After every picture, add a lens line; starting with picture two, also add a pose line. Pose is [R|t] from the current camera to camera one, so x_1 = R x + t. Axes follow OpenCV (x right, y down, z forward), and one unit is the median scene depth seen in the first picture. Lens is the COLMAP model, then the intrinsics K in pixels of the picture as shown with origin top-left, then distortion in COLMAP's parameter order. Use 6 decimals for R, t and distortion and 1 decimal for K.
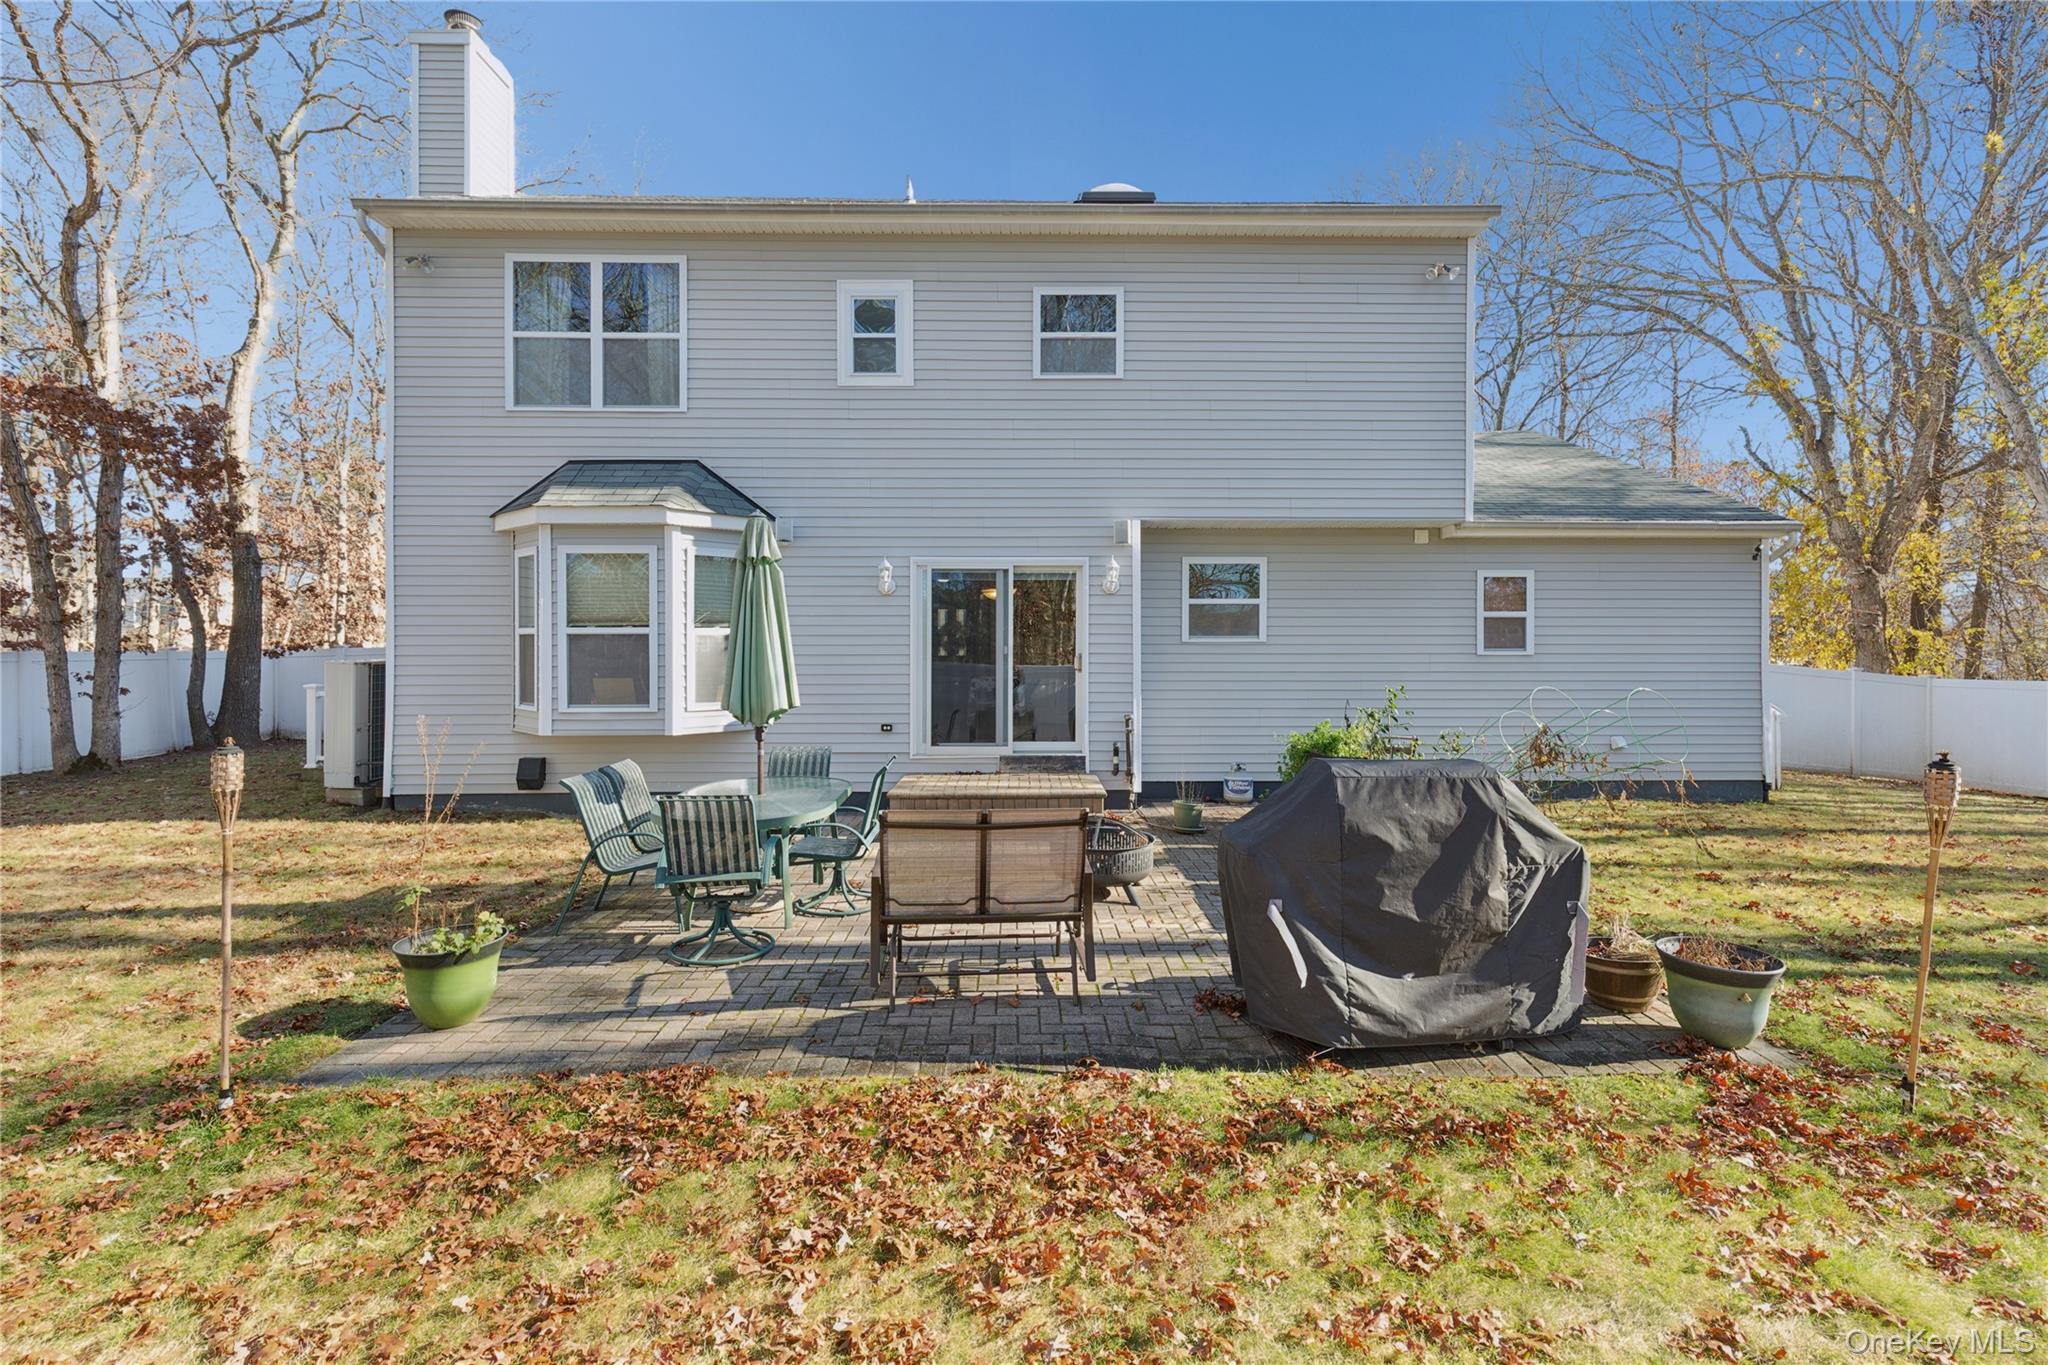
lens RADIAL K [[922.9, 0, 1024.0], [0, 922.9, 682.5], [0, 0, 1]] dist [0.000386, 0.000009]
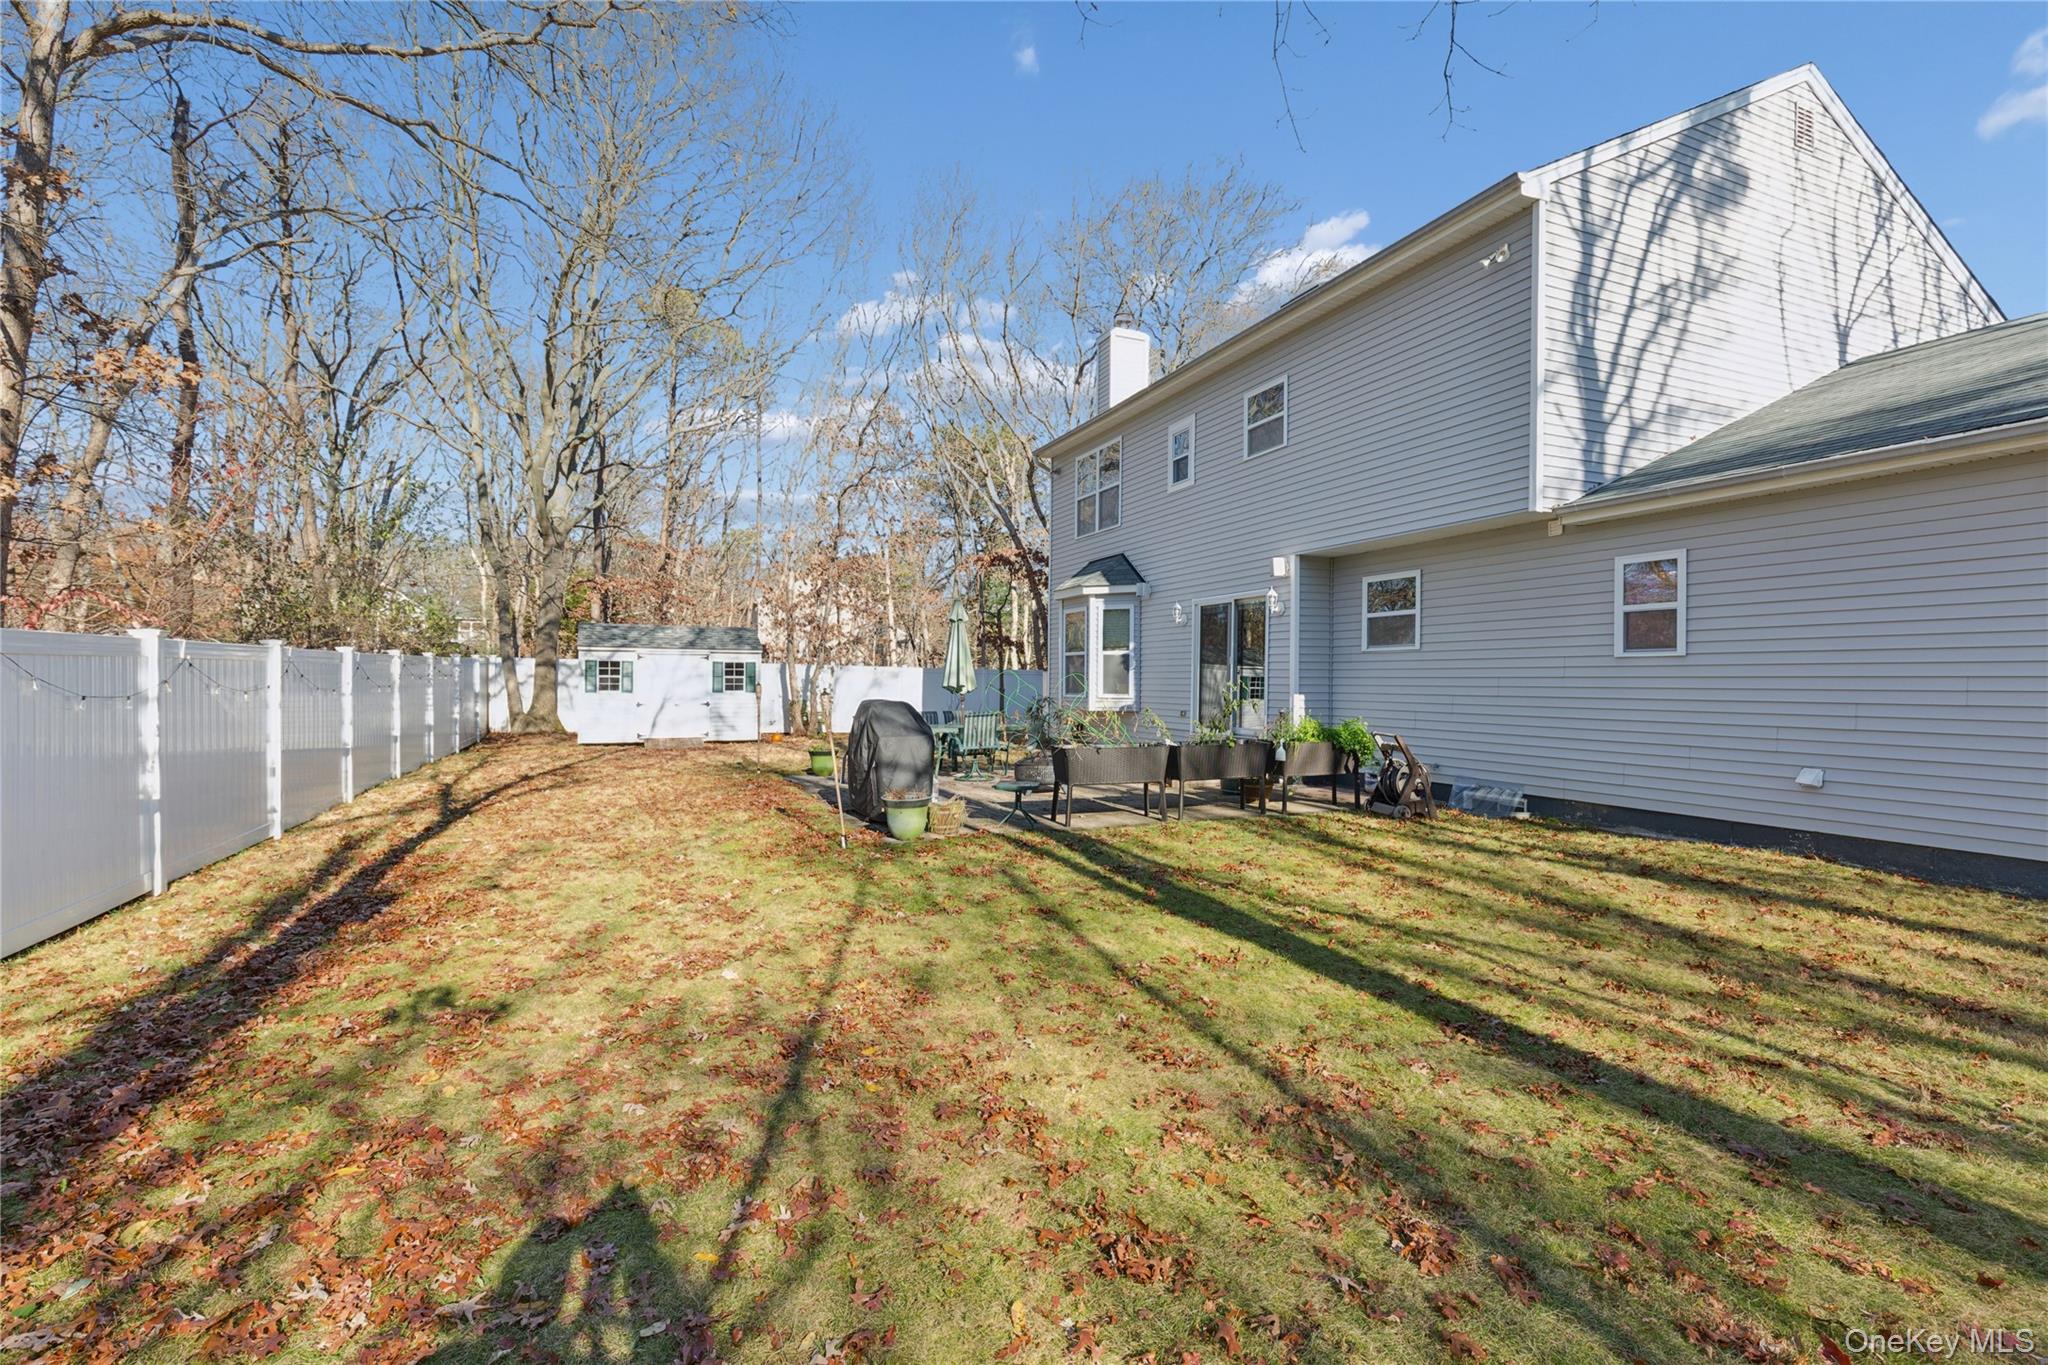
lens RADIAL K [[922.9, 0, 1024.0], [0, 922.9, 682.5], [0, 0, 1]] dist [0.000386, 0.000009]
pose [[0.368563, 0.007787, -0.929570, 1.161333], [-0.011947, 0.999922, 0.003640, -0.003943], [0.929526, 0.009764, 0.368627, 0.201285]]
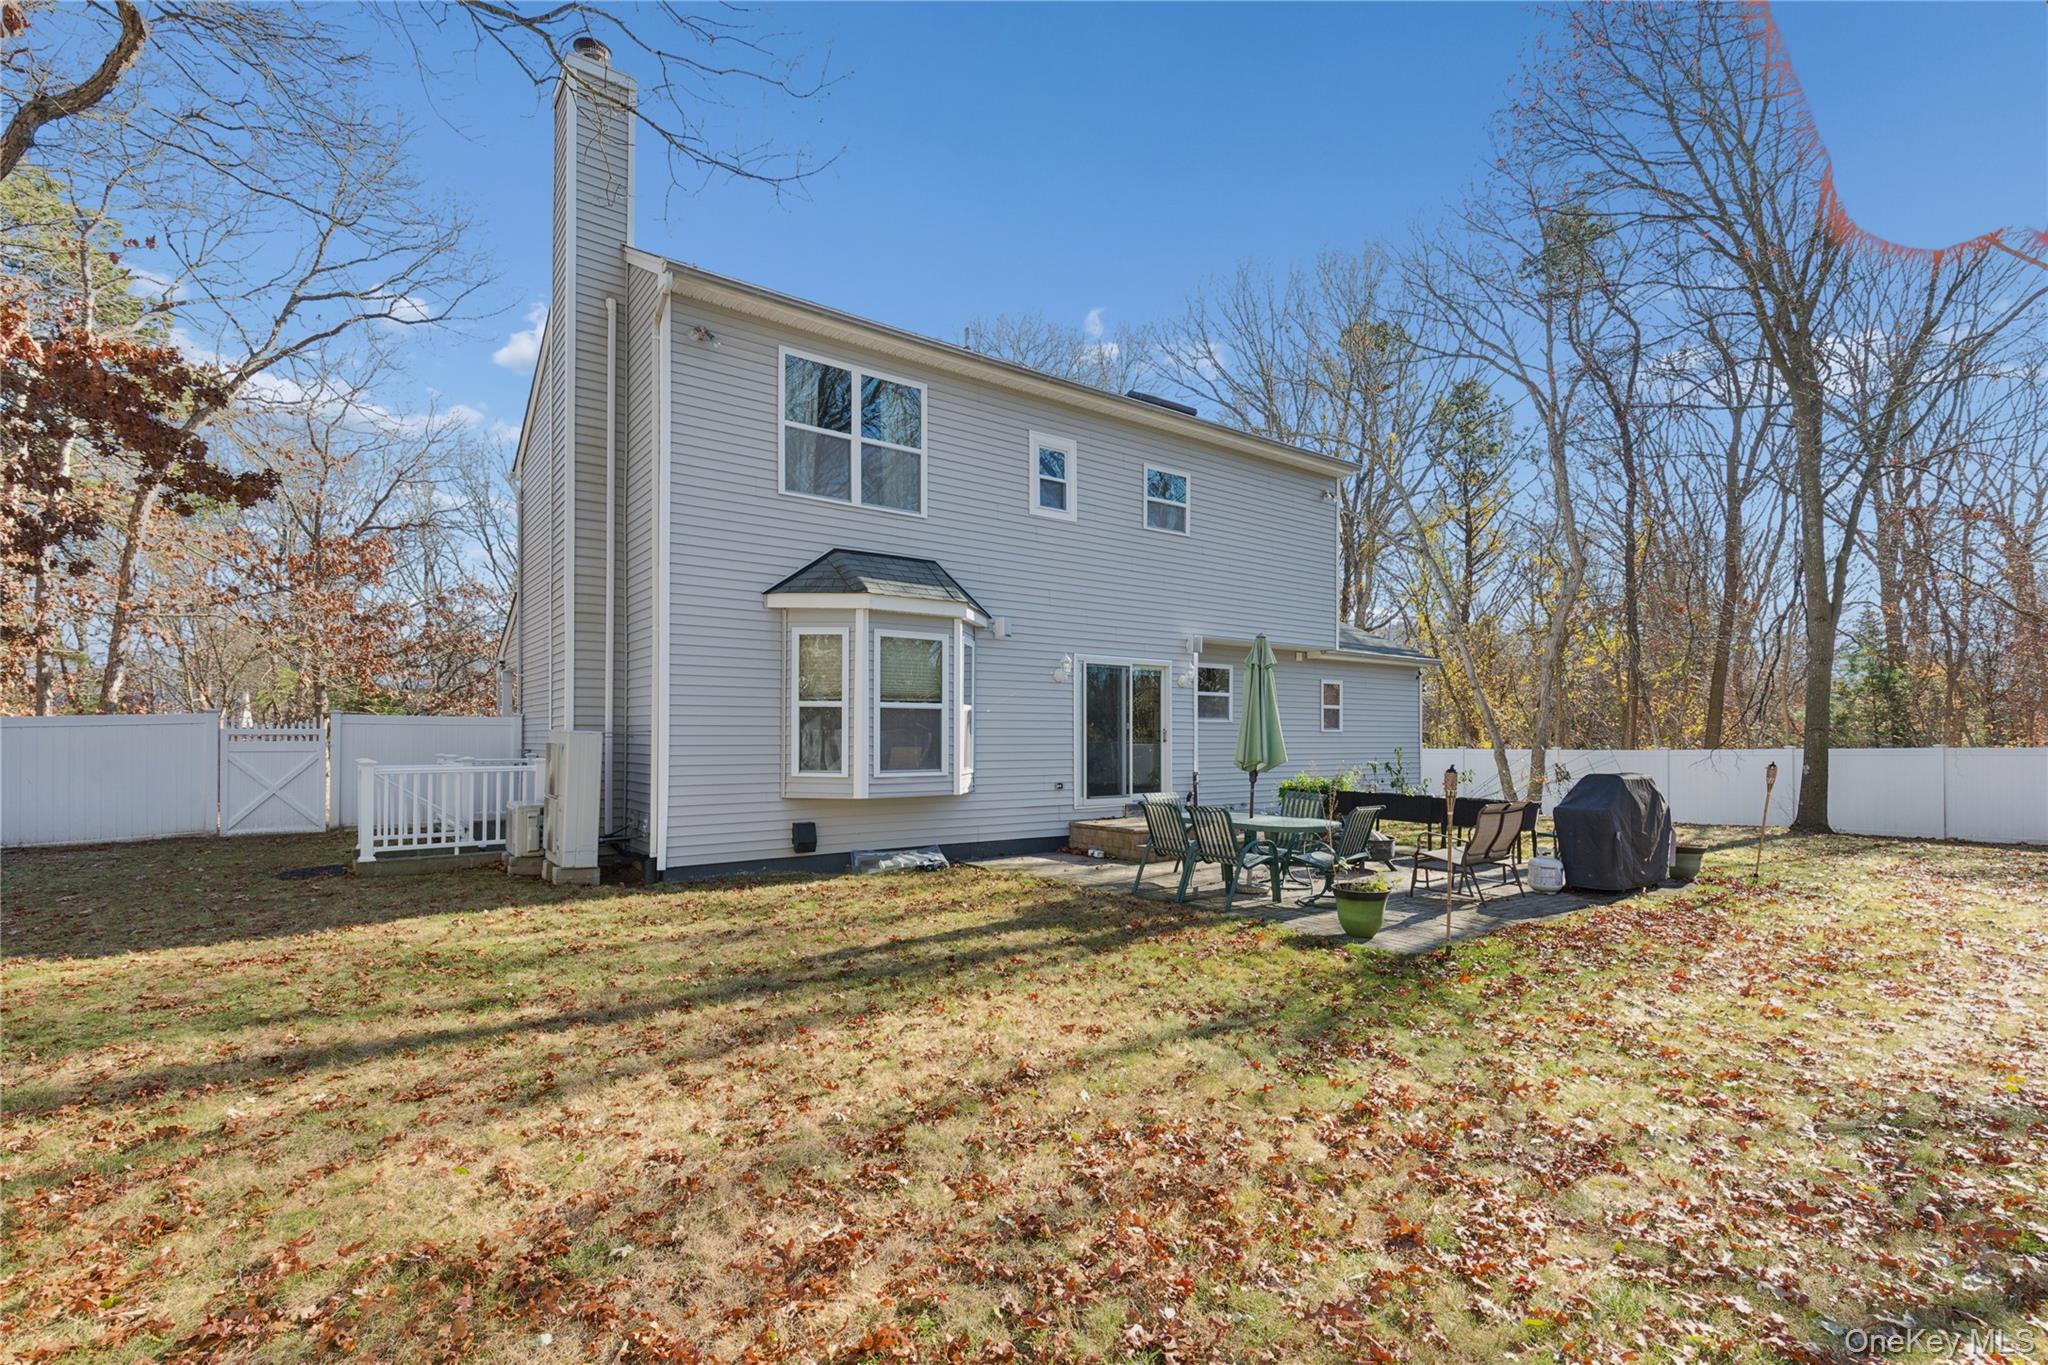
lens RADIAL K [[948.9, 0, 1022.6], [0, 948.9, 747.2], [0, 0, 1]] dist [0.000989, 0.000095]
pose [[0.811457, -0.002910, 0.584404, -0.963075], [0.011537, 0.999872, -0.011042, 0.009471], [-0.584298, 0.015703, 0.811388, -0.035773]]
